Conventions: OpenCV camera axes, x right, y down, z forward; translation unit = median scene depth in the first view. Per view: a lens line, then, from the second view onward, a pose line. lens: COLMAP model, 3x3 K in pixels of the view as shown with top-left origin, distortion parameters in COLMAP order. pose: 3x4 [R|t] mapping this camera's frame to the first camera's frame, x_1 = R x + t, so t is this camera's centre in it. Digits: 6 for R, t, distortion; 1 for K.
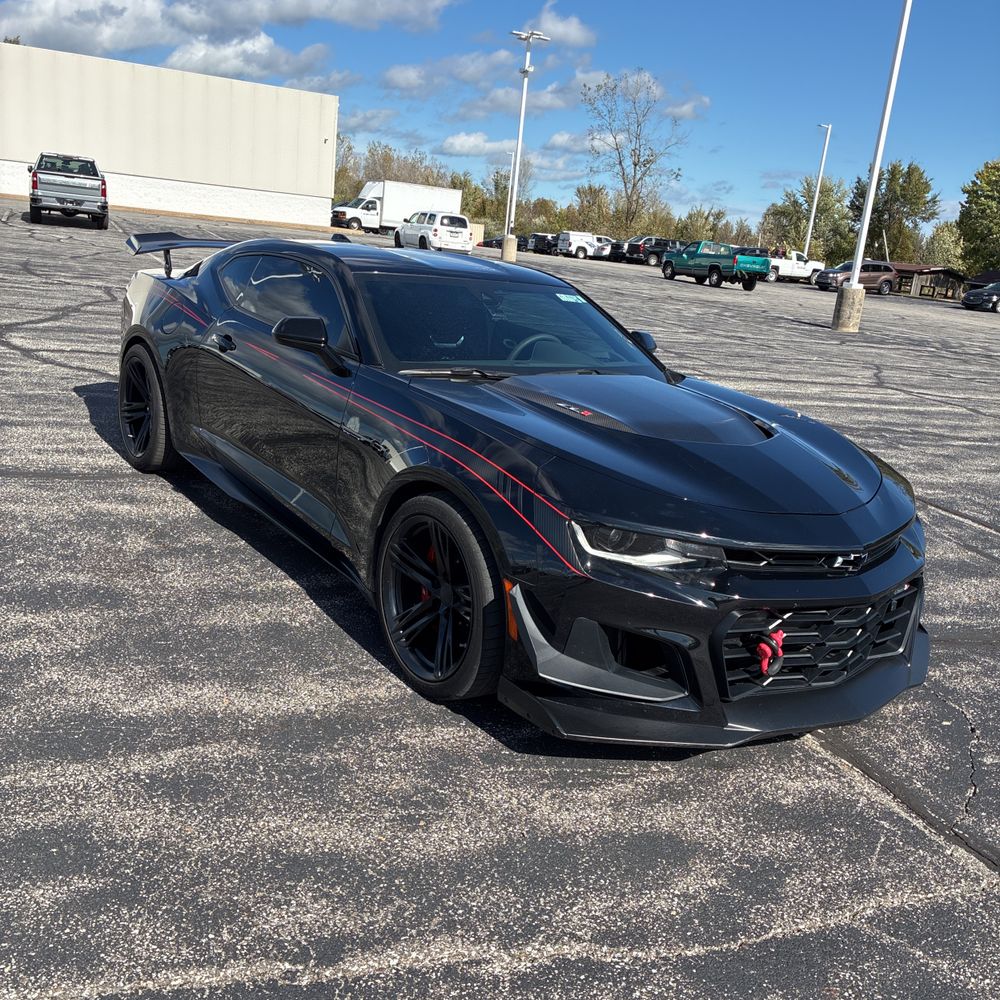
lens RADIAL K [[1012.1, 0, 506.3], [0, 1012.1, 505.0], [0, 0, 1]] dist [0.023599, 0.000000]
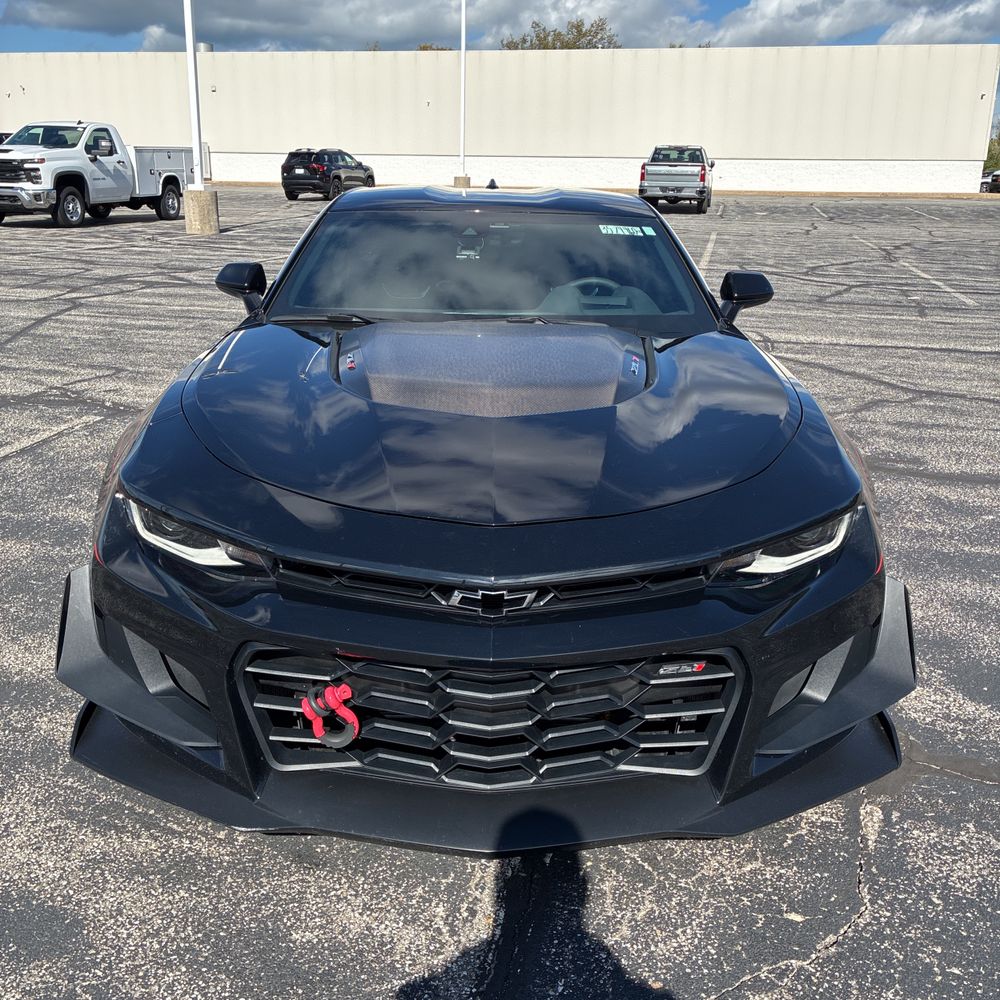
lens RADIAL K [[1012.1, 0, 504.7], [0, 1012.1, 500.2], [0, 0, 1]] dist [0.023599, 0.000000]
pose [[0.802705, 0.094342, -0.588867, 0.081569], [-0.088261, 0.995328, 0.039149, -0.003748], [0.589809, 0.020549, 0.807281, 0.057132]]
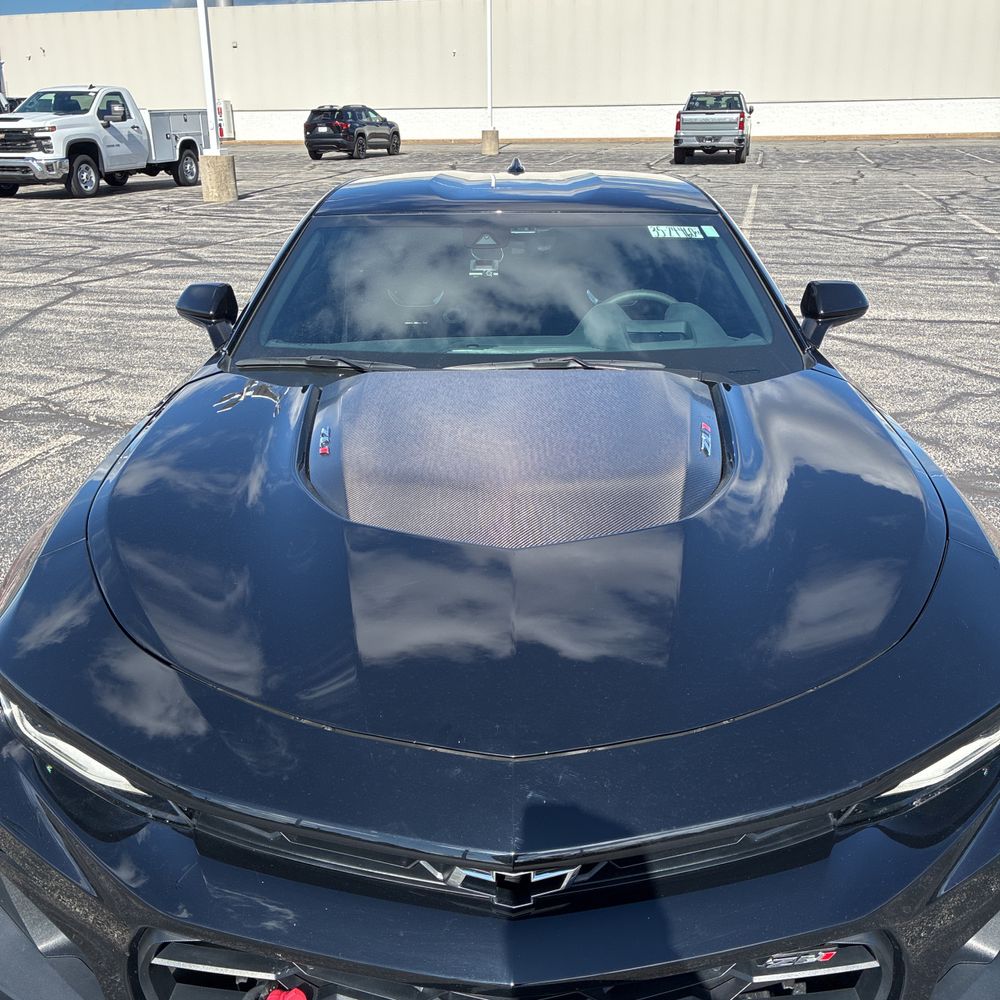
lens RADIAL K [[1012.1, 0, 506.8], [0, 1012.1, 498.0], [0, 0, 1]] dist [0.023599, 0.000000]
pose [[0.784846, 0.107084, -0.610368, 0.065883], [-0.070104, 0.993976, 0.084242, -0.015336], [0.615712, -0.023328, 0.787626, 0.077873]]
